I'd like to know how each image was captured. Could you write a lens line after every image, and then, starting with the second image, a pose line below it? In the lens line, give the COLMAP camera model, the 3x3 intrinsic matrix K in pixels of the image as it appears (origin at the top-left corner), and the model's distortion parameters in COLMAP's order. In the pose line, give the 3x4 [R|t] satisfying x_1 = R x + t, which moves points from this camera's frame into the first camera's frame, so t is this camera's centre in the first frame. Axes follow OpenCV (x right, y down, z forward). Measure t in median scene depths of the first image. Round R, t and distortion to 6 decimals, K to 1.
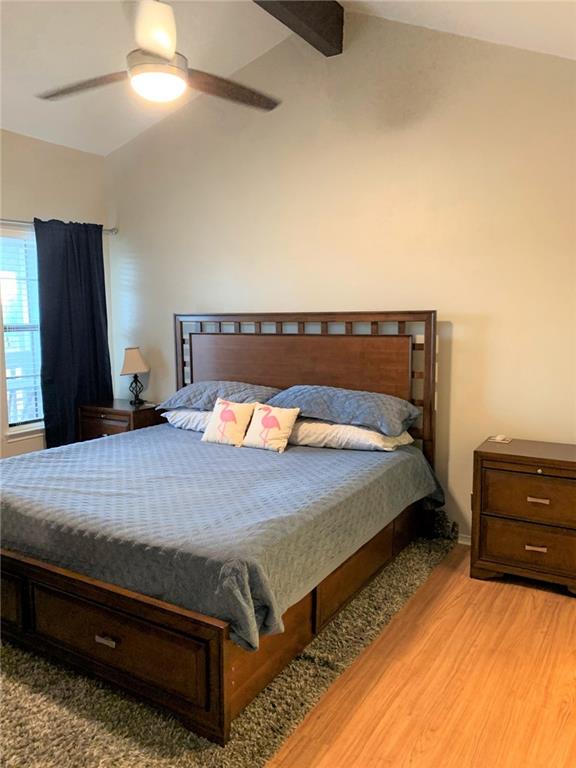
lens RADIAL K [[595.2, 0, 288.0], [0, 595.2, 384.0], [0, 0, 1]] dist [0.053586, -0.077623]
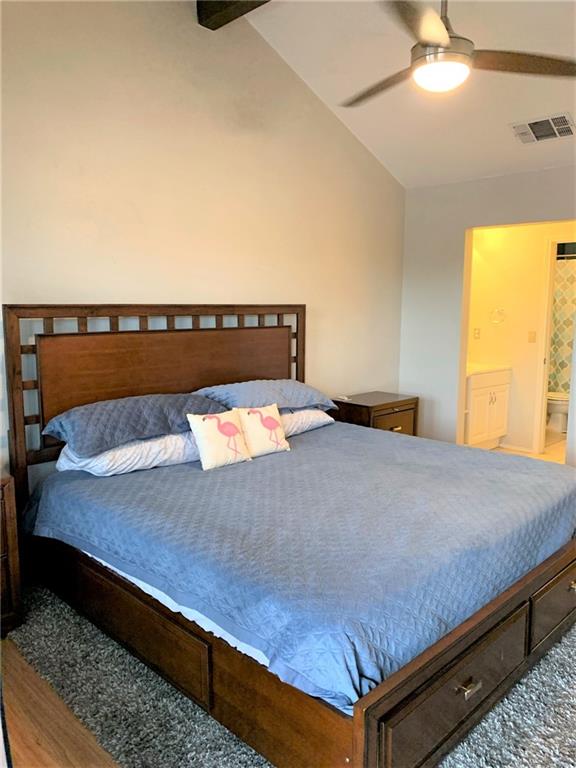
lens RADIAL K [[576.9, 0, 288.0], [0, 576.9, 384.0], [0, 0, 1]] dist [0.030693, -0.030742]
pose [[0.215458, -0.120155, 0.969093, -0.826307], [0.116199, 0.988505, 0.096727, -0.073787], [-0.969575, 0.091767, 0.226943, 0.720254]]
